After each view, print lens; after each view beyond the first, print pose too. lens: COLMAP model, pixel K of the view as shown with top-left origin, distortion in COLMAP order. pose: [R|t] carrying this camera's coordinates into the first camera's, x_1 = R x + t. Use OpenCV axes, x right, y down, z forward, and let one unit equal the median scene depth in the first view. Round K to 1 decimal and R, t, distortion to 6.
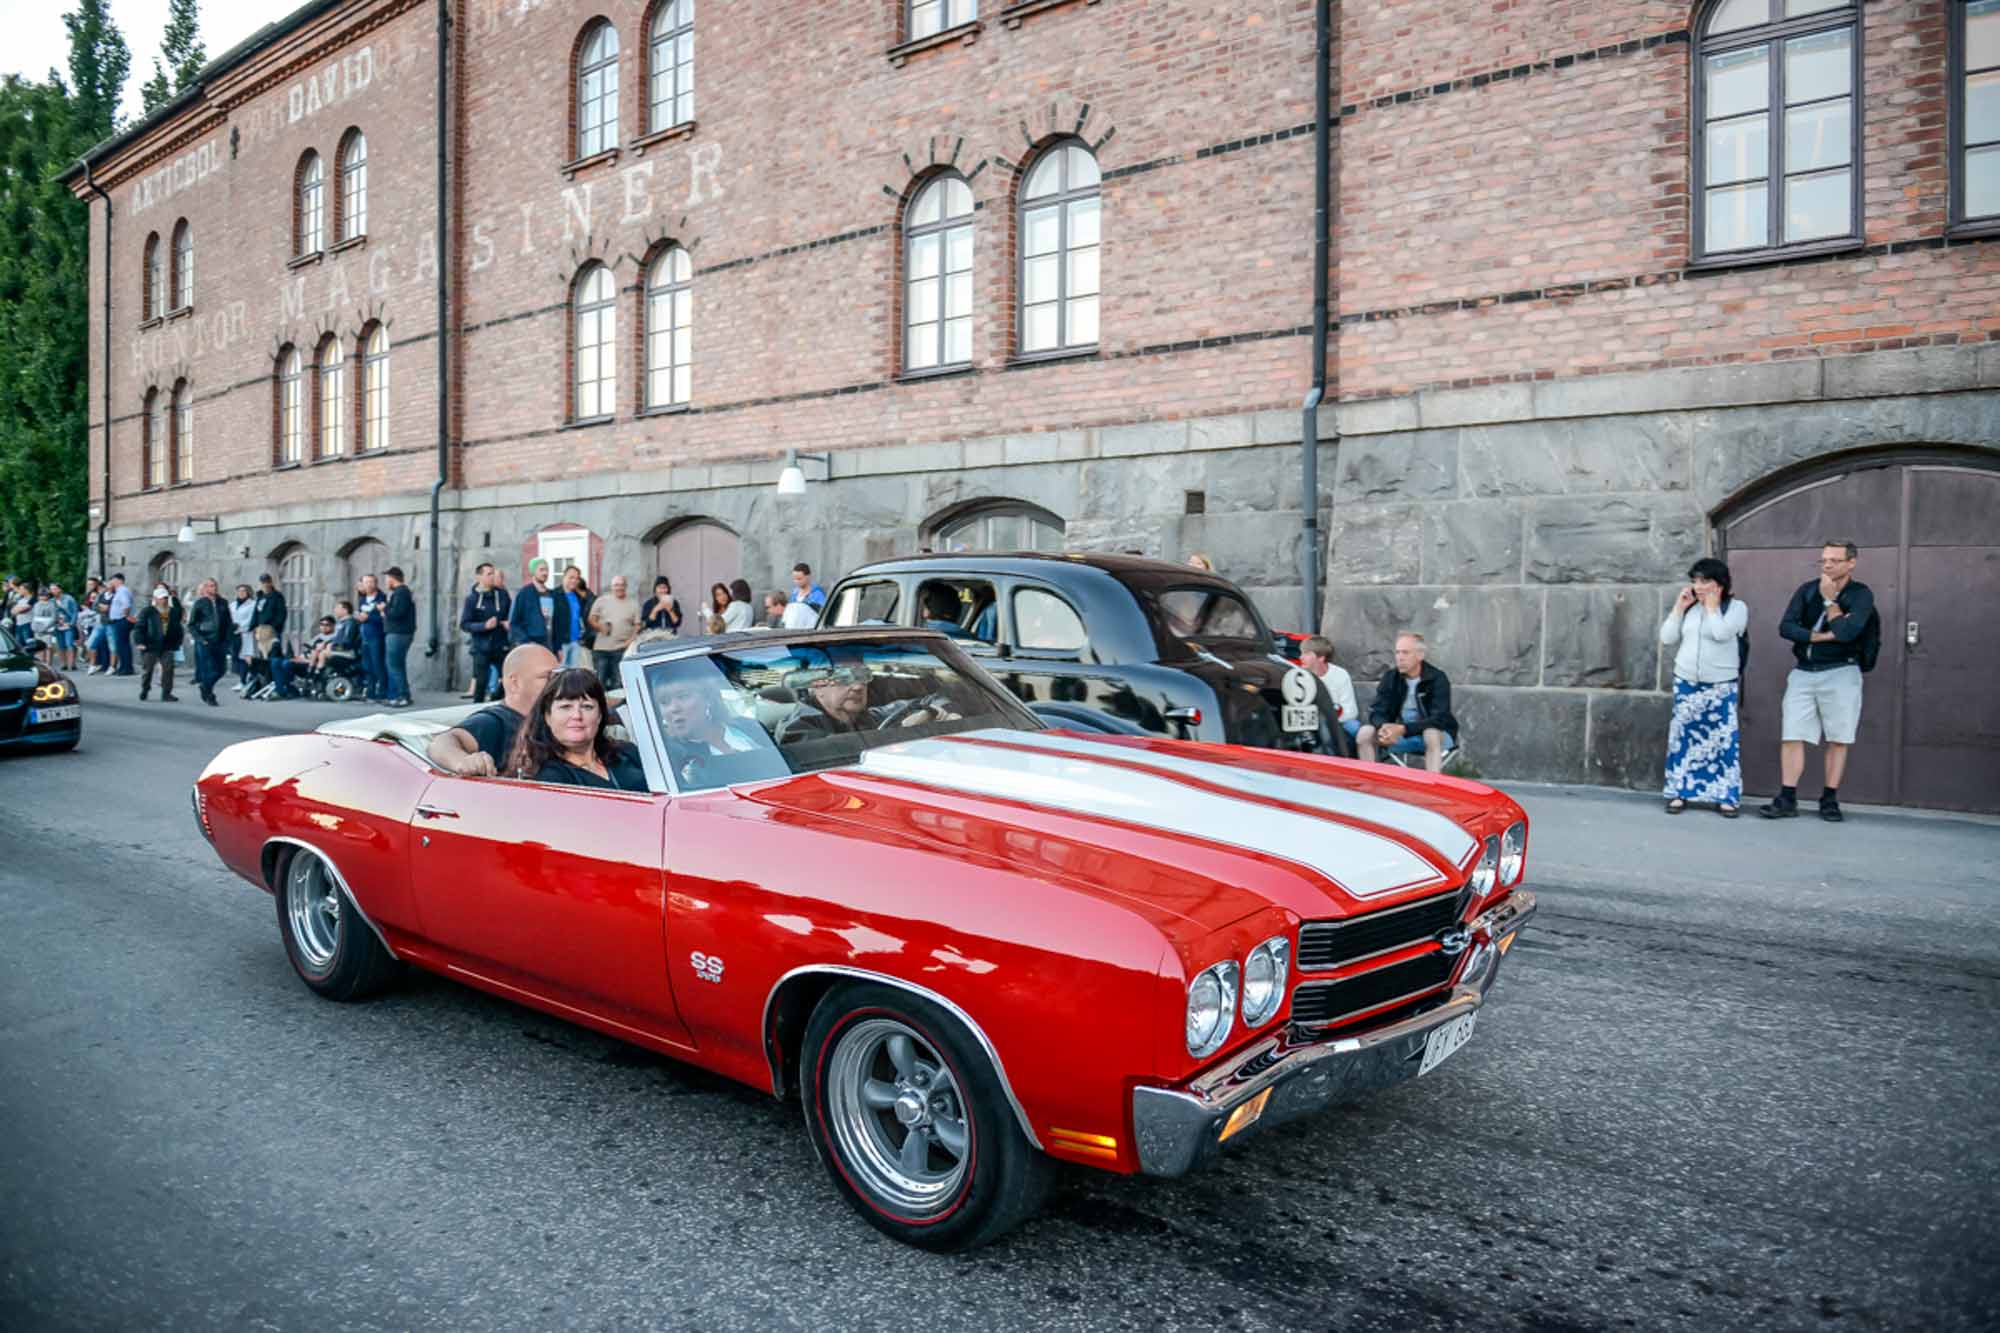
lens RADIAL K [[1379.1, 0, 1003.2], [0, 1379.1, 659.8], [0, 0, 1]] dist [-0.048094, -0.002747]
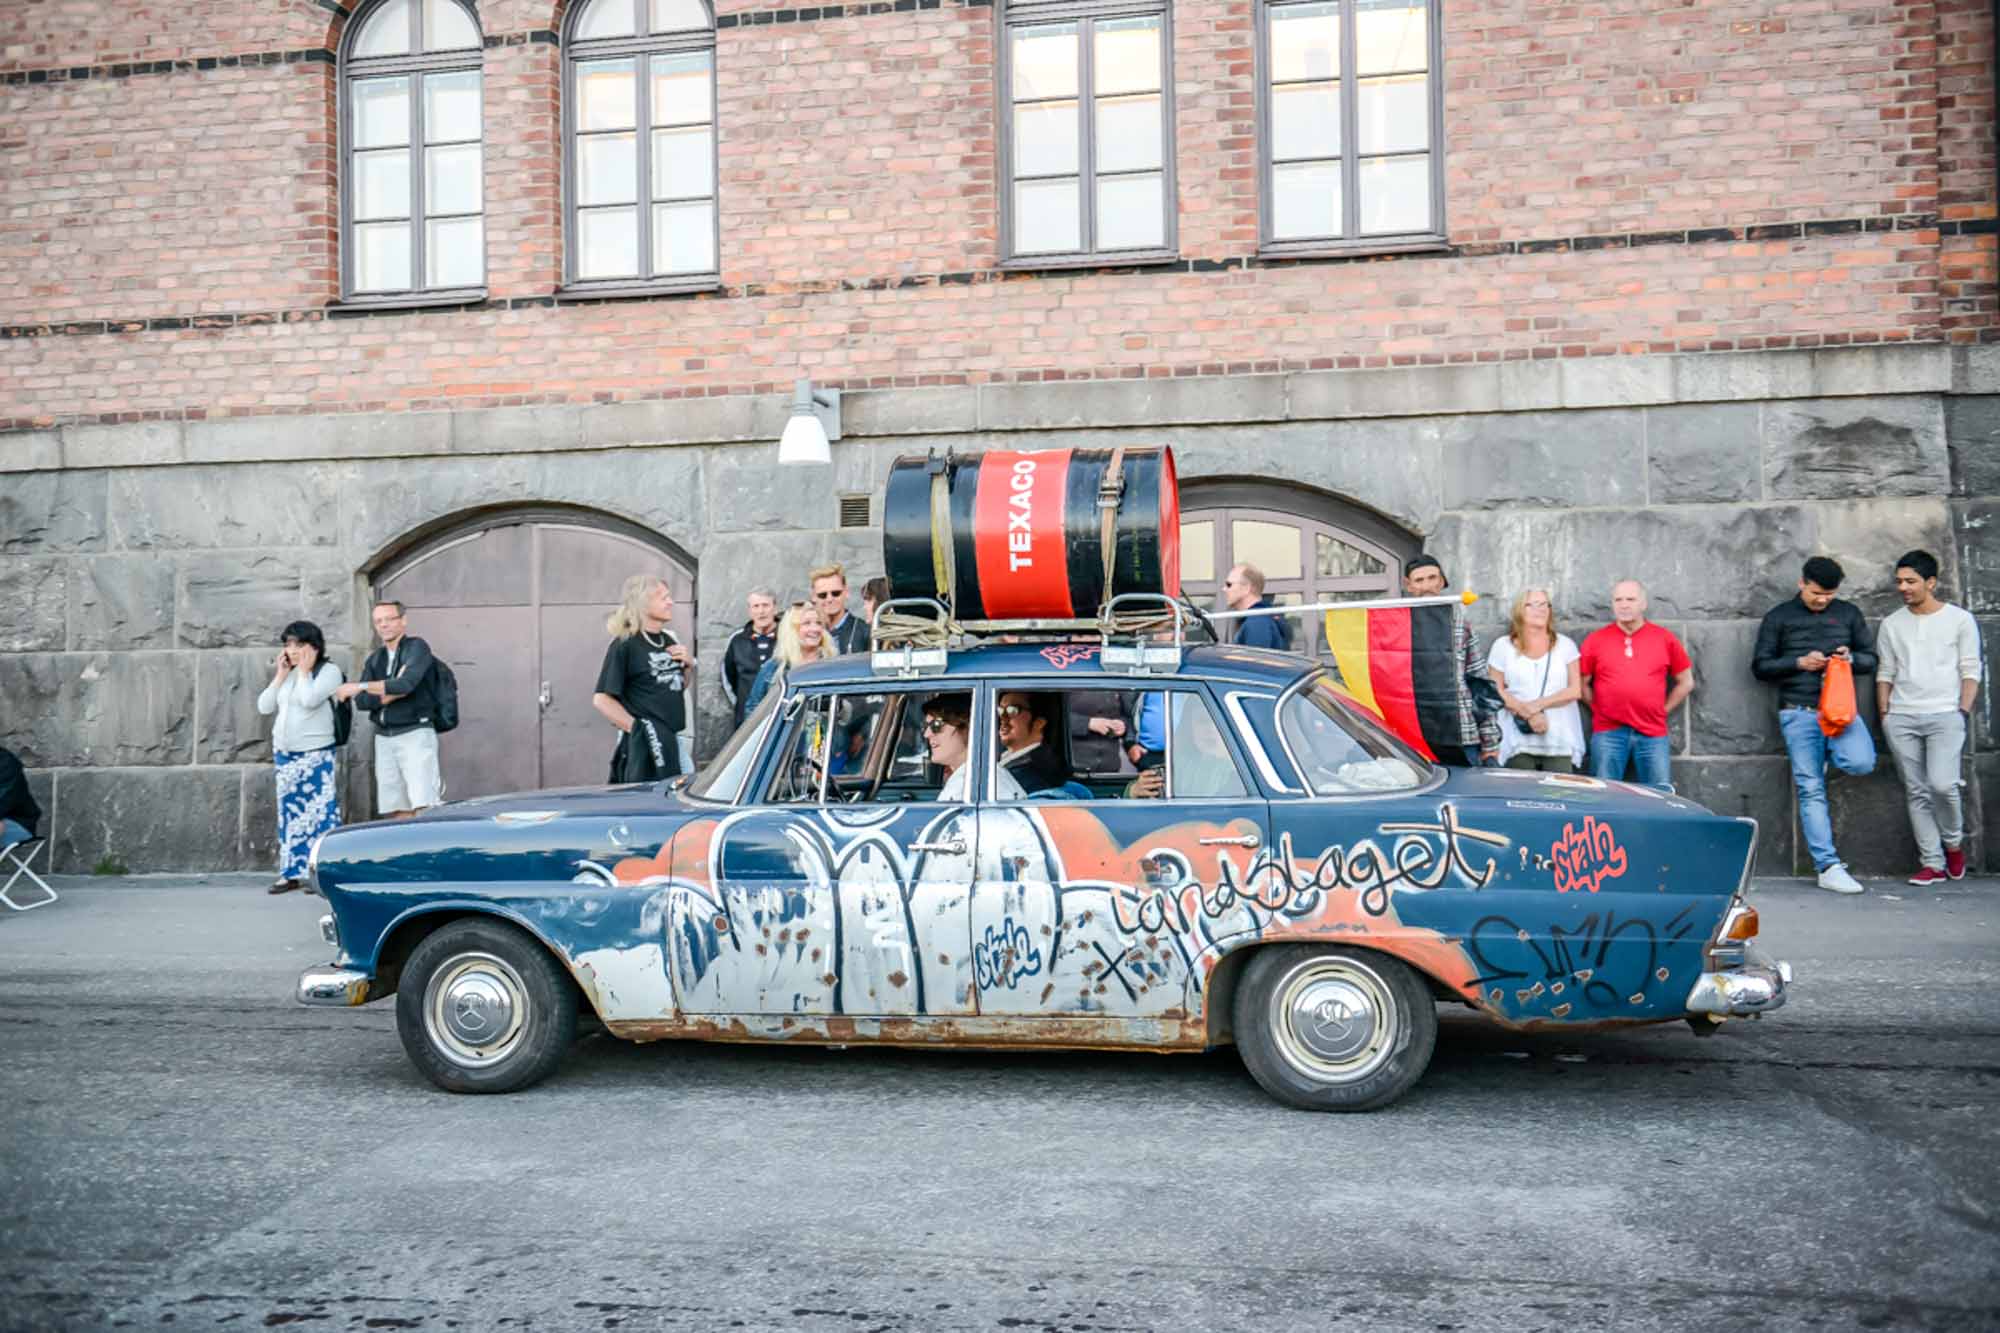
lens RADIAL K [[1859.9, 0, 1008.2], [0, 1859.9, 665.4], [0, 0, 1]] dist [0.021195, 0.000892]
pose [[0.880811, -0.019817, 0.473052, 0.211148], [0.039260, 0.998740, -0.031263, 0.010294], [-0.471837, 0.046109, 0.880479, -0.233223]]
